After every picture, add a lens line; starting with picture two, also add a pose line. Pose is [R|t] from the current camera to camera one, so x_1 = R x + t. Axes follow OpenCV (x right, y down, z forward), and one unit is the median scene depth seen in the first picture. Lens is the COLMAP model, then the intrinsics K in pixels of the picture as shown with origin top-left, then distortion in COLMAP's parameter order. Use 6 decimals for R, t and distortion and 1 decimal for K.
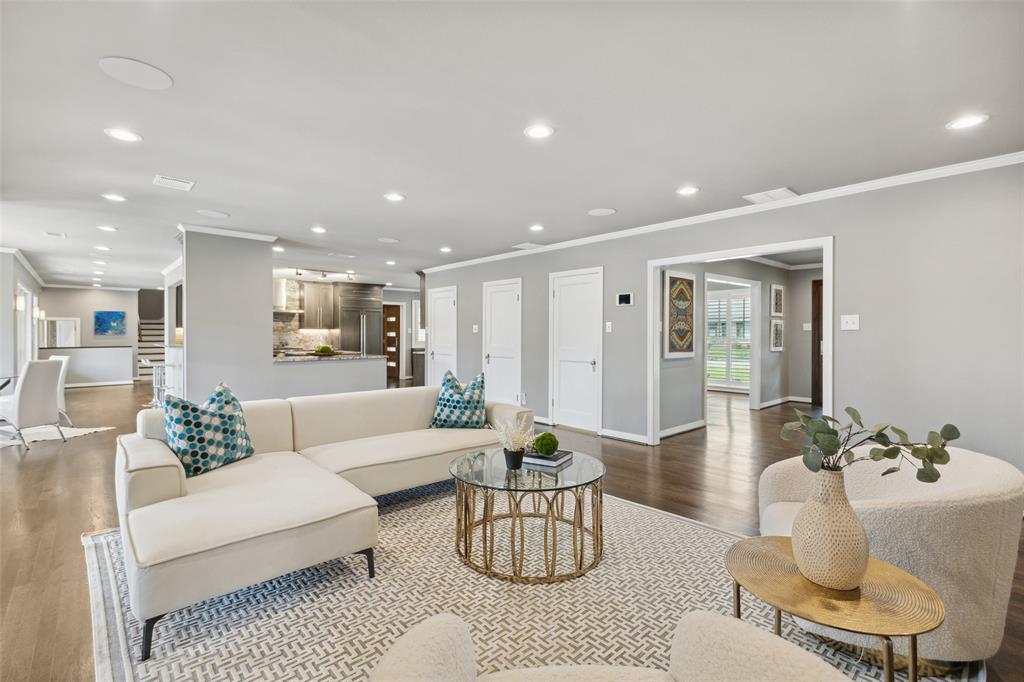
lens RADIAL K [[464.4, 0, 511.1], [0, 464.4, 339.4], [0, 0, 1]] dist [0.008952, -0.001217]
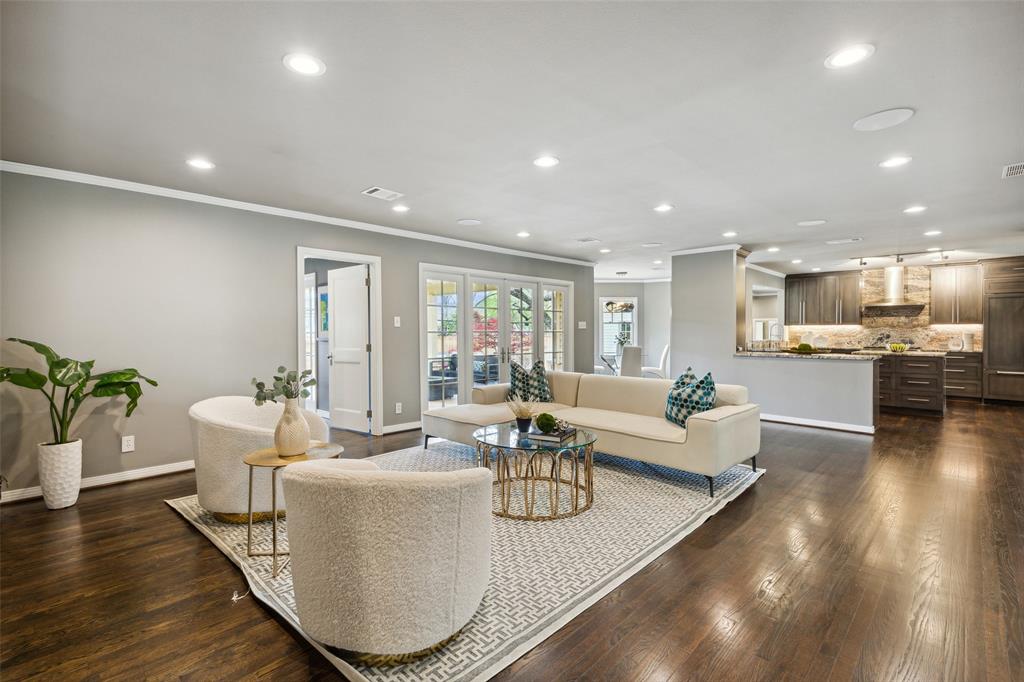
lens RADIAL K [[464.4, 0, 514.1], [0, 464.4, 334.5], [0, 0, 1]] dist [0.008952, -0.001217]
pose [[0.061068, 0.005765, -0.998117, 0.519338], [-0.010141, 0.999935, 0.005155, -0.002040], [0.998082, 0.009807, 0.061123, 0.355919]]
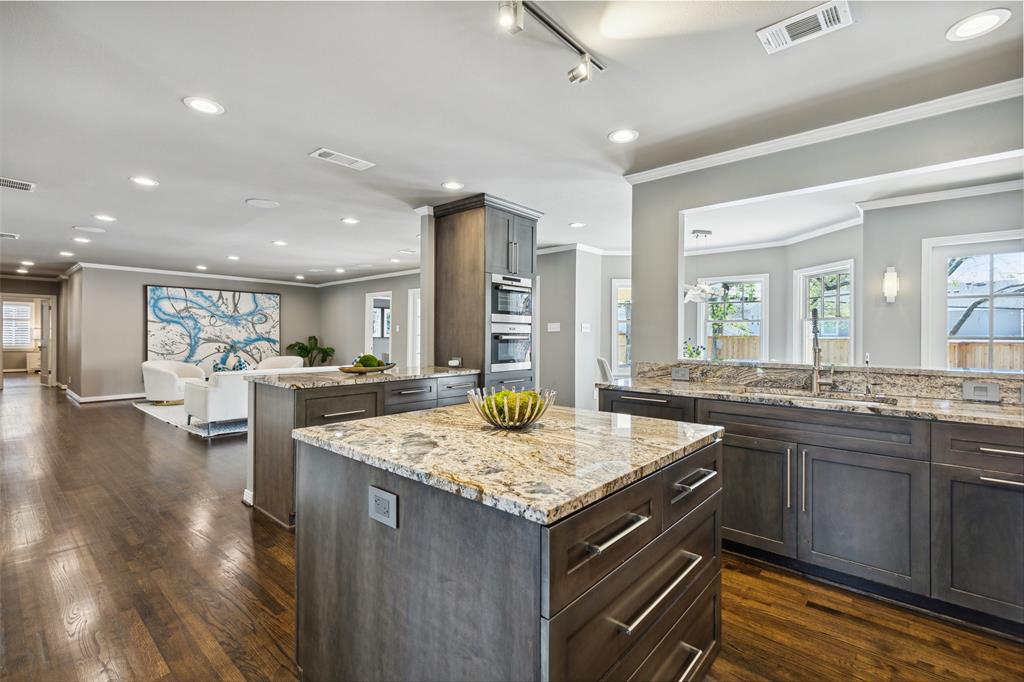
lens RADIAL K [[464.4, 0, 513.8], [0, 464.4, 339.6], [0, 0, 1]] dist [0.008952, -0.001217]
pose [[-0.994052, -0.004708, -0.108801, -0.504693], [-0.006907, 0.999779, 0.019842, -0.015593], [0.108683, 0.020475, -0.993866, 1.577244]]
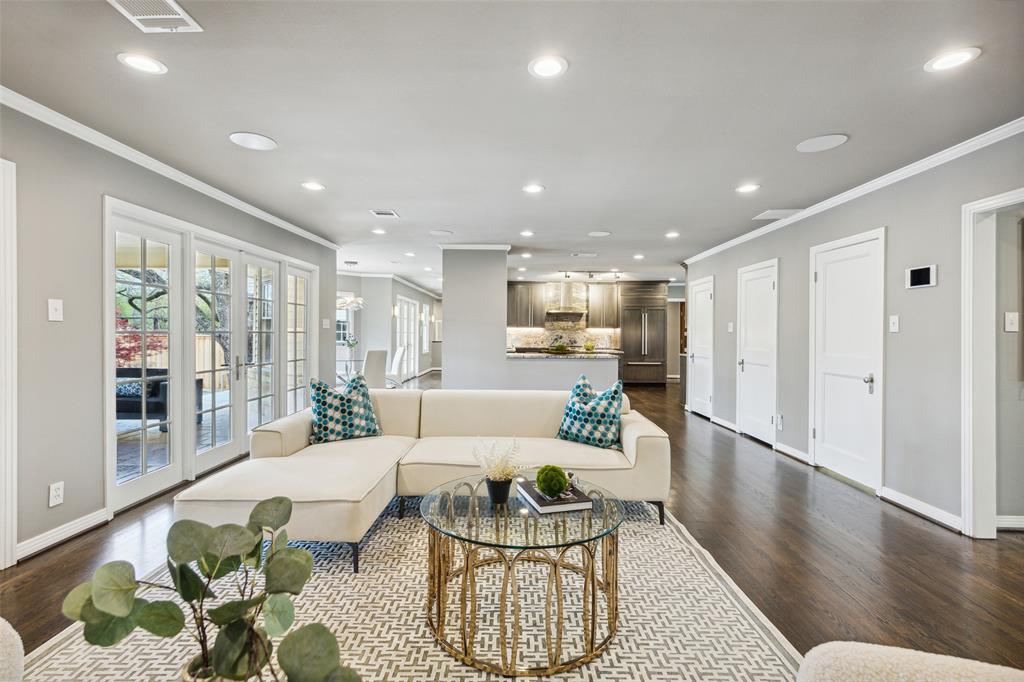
lens RADIAL K [[464.4, 0, 508.4], [0, 464.4, 333.3], [0, 0, 1]] dist [0.008952, -0.001217]
pose [[0.730870, 0.006169, -0.682489, 0.222966], [-0.013999, 0.999884, -0.005954, -0.002409], [0.682373, 0.013906, 0.730872, 0.169500]]
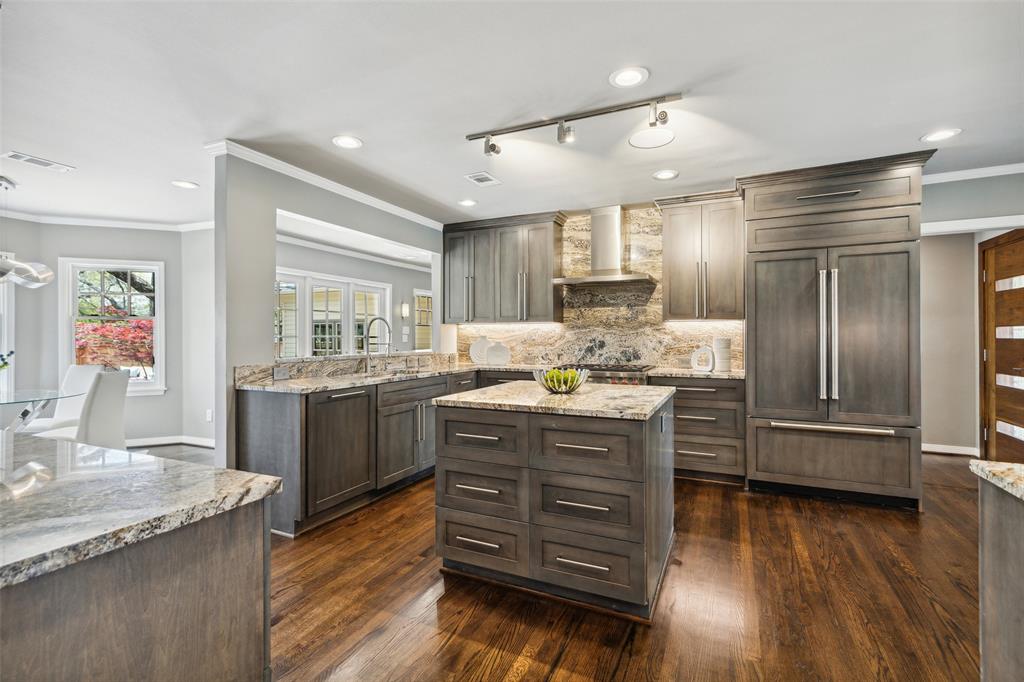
lens RADIAL K [[464.4, 0, 513.7], [0, 464.4, 335.1], [0, 0, 1]] dist [0.008952, -0.001217]
pose [[0.383386, -0.003906, -0.923580, -0.193691], [-0.006054, 0.999959, -0.006742, -0.009548], [0.923568, 0.008176, 0.383347, 1.156001]]
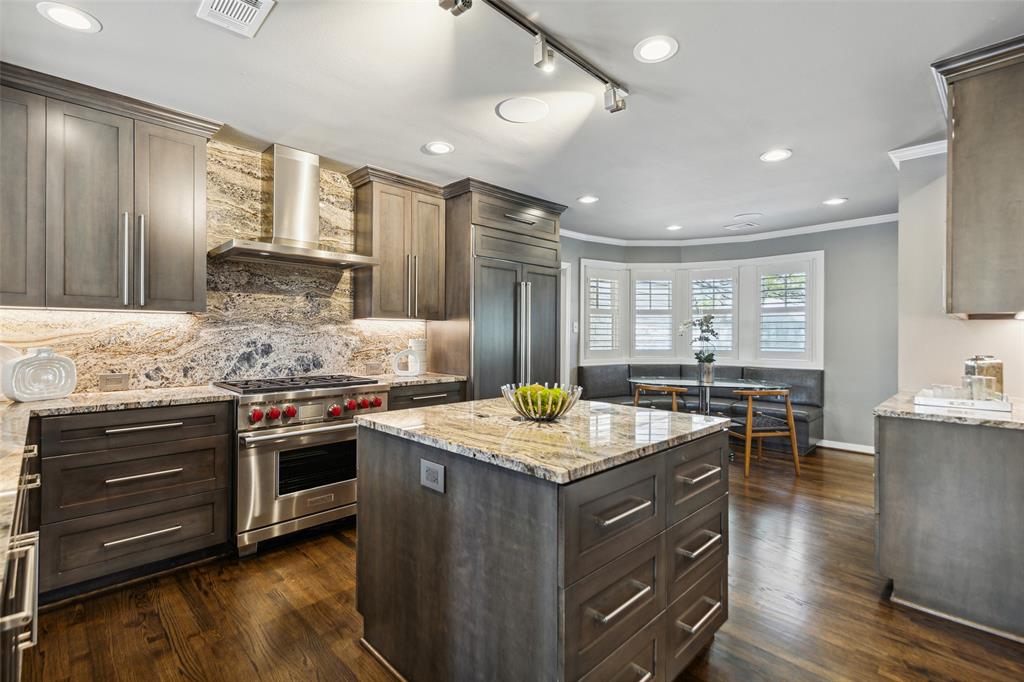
lens RADIAL K [[464.4, 0, 508.1], [0, 464.4, 336.3], [0, 0, 1]] dist [0.008952, -0.001217]
pose [[0.999556, 0.003190, 0.029637, -0.569928], [-0.002941, 0.999960, -0.008454, -0.010860], [-0.029663, 0.008363, 0.999525, 1.065436]]
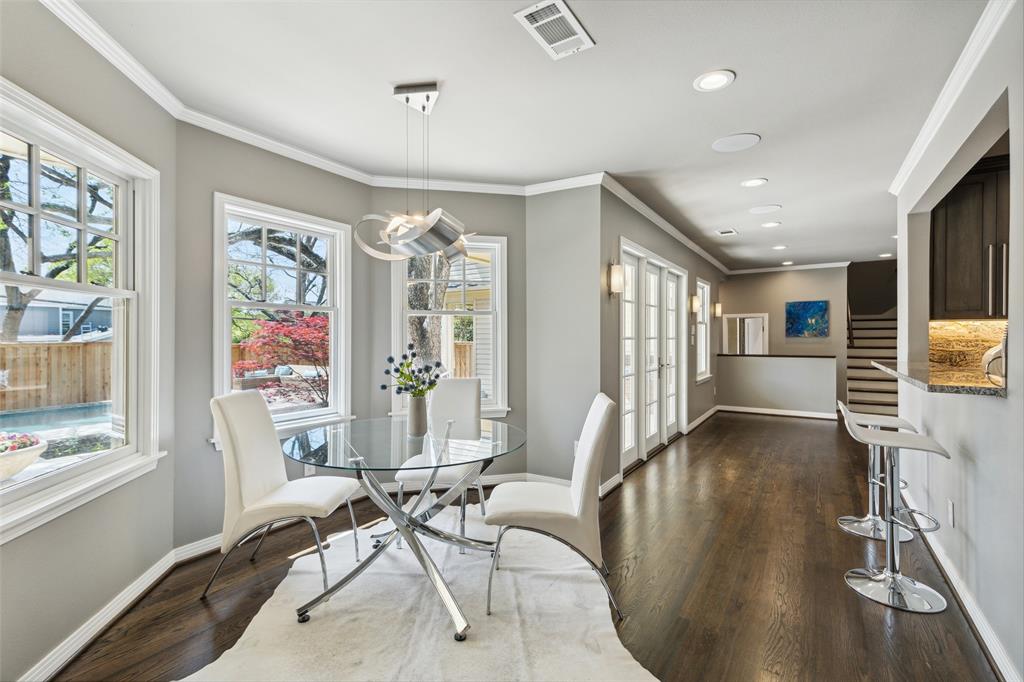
lens RADIAL K [[464.4, 0, 504.0], [0, 464.4, 337.9], [0, 0, 1]] dist [0.008952, -0.001217]
pose [[0.240250, 0.003807, -0.970704, -0.568415], [-0.009189, 0.999956, 0.001647, -0.010288], [0.970668, 0.008524, 0.240275, 0.757607]]
